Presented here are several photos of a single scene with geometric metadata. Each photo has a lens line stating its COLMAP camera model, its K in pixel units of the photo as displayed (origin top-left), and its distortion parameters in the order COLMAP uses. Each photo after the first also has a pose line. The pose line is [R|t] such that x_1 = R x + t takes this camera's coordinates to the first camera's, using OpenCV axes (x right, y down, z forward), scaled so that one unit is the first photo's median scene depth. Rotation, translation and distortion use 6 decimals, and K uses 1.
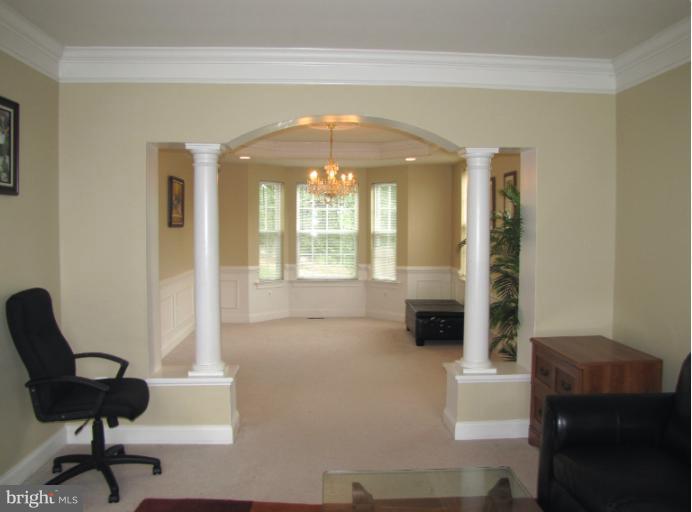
lens RADIAL K [[579.8, 0, 354.1], [0, 579.8, 247.4], [0, 0, 1]] dist [-0.177748, 0.148790]
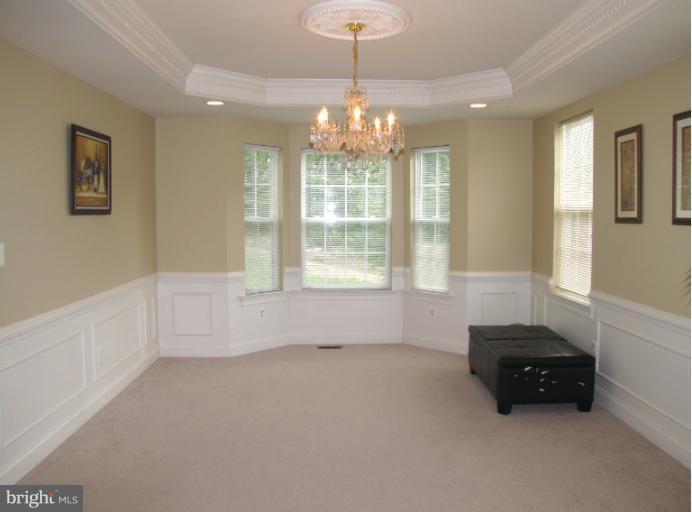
lens RADIAL K [[579.8, 0, 354.1], [0, 579.8, 247.4], [0, 0, 1]] dist [-0.177748, 0.148790]
pose [[0.999603, -0.001884, -0.028106, -0.018860], [0.002549, 0.999717, 0.023643, -0.011293], [0.028054, -0.023705, 0.999325, 0.336048]]
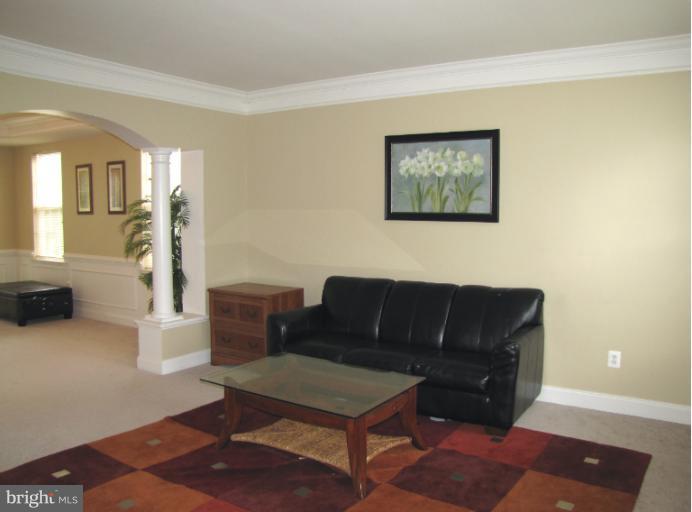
lens RADIAL K [[579.8, 0, 354.1], [0, 579.8, 247.4], [0, 0, 1]] dist [-0.177748, 0.148790]
pose [[0.591452, -0.061029, 0.804028, -0.257537], [0.034658, 0.998134, 0.050268, 0.002189], [-0.805595, -0.001865, 0.592463, -0.042269]]
